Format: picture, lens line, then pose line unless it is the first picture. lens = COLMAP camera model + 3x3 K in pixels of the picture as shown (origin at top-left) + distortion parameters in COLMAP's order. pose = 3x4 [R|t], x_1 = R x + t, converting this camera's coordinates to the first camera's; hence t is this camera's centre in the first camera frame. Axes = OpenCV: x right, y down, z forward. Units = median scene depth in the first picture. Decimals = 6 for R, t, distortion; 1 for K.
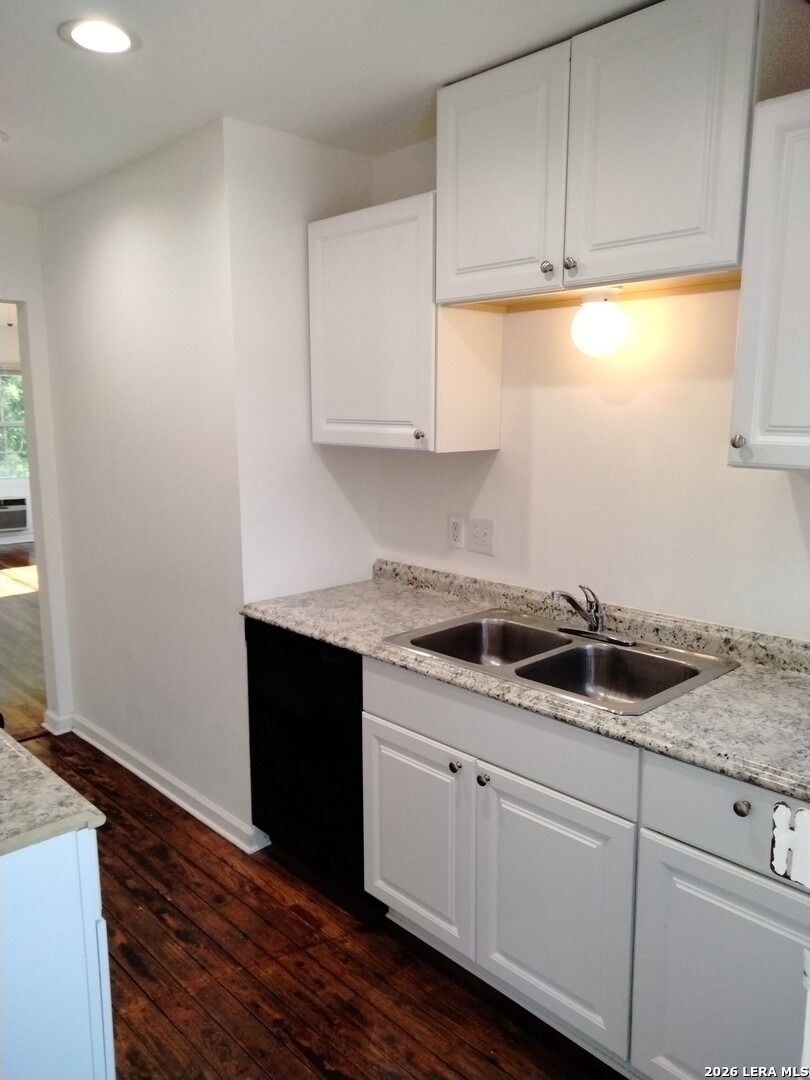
lens RADIAL K [[805.6, 0, 405.0], [0, 805.6, 540.0], [0, 0, 1]] dist [0.040441, -0.050189]
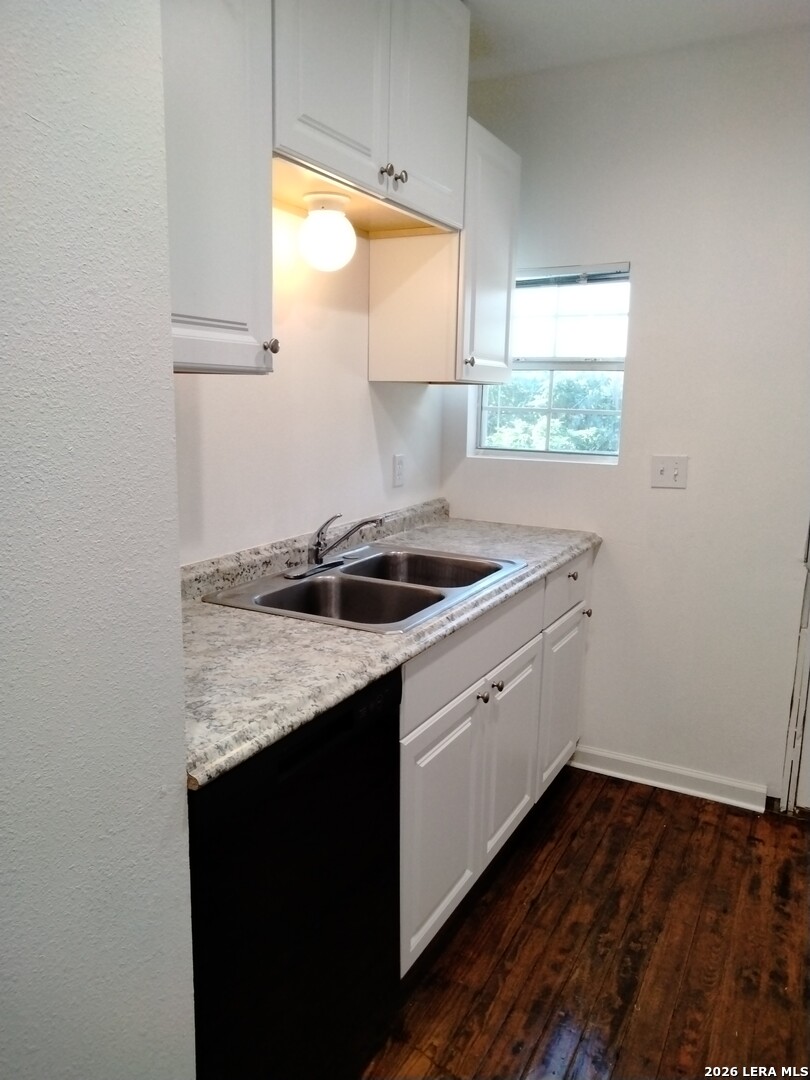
lens RADIAL K [[800.0, 0, 405.0], [0, 800.0, 540.0], [0, 0, 1]] dist [0.019244, -0.010080]
pose [[-0.304700, -0.179977, 0.935289, -0.659749], [0.138566, 0.963160, 0.230483, -0.115667], [-0.942315, 0.199827, -0.268536, 1.119941]]
